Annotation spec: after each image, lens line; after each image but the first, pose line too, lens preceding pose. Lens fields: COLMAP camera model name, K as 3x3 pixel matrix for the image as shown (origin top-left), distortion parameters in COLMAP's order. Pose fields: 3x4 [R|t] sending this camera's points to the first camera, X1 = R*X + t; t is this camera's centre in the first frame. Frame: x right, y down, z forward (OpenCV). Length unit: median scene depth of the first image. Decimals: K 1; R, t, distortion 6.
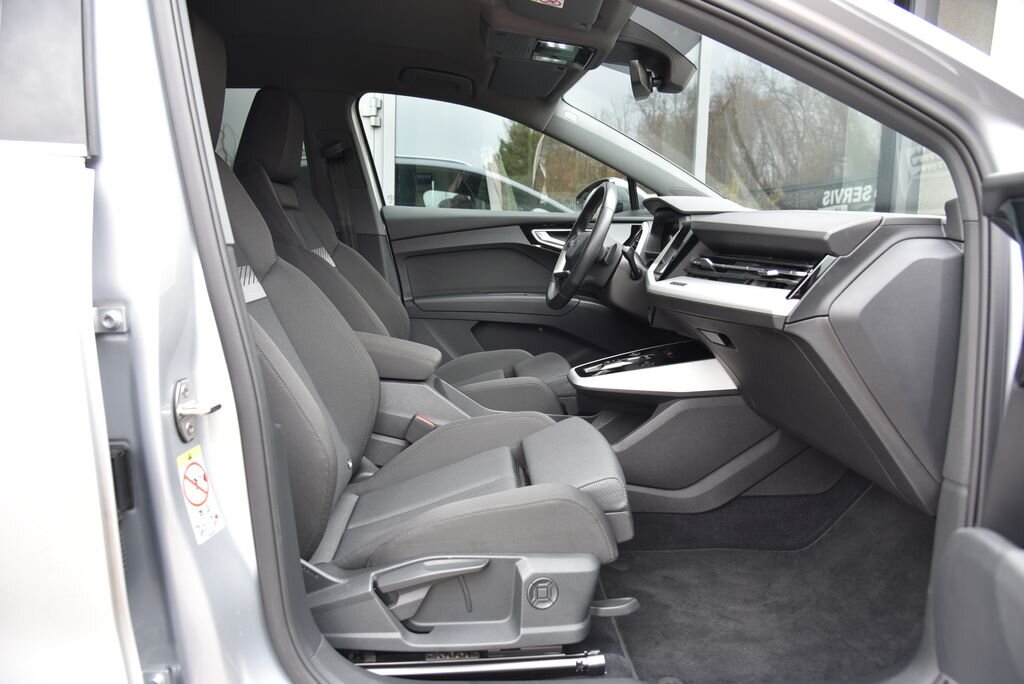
lens RADIAL K [[699.0, 0, 504.2], [0, 699.0, 344.1], [0, 0, 1]] dist [-0.087285, 0.033173]
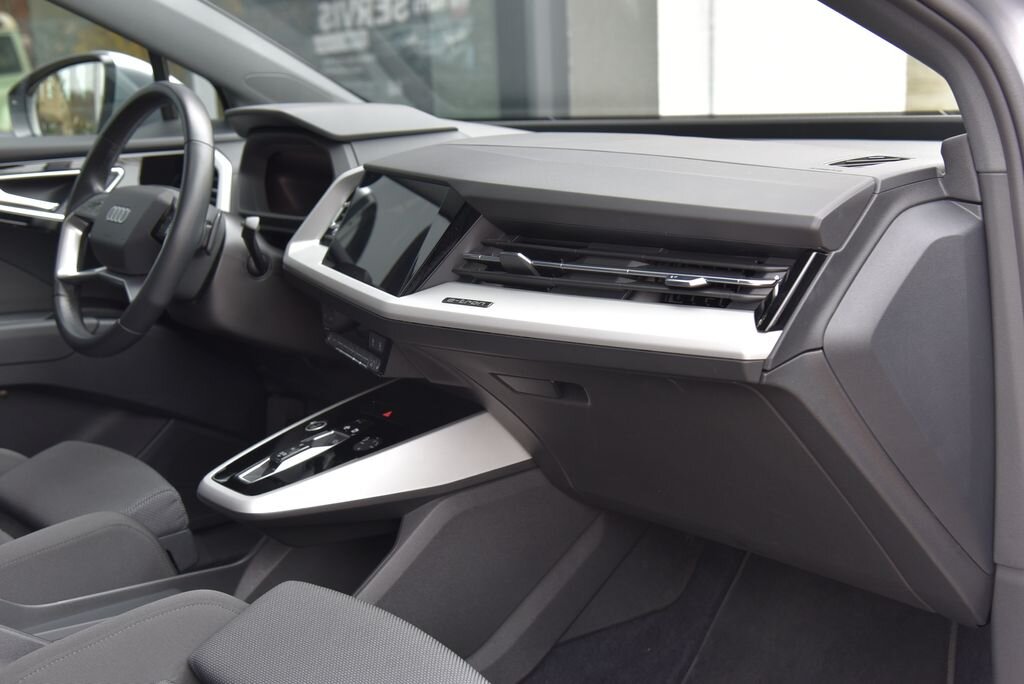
lens RADIAL K [[1381.0, 0, 515.7], [0, 1381.0, 361.4], [0, 0, 1]] dist [0.175996, 0.000000]
pose [[0.840548, -0.163197, 0.516572, -0.300162], [0.148802, 0.986421, 0.069508, -0.116371], [-0.520901, 0.018442, 0.853418, 0.056876]]
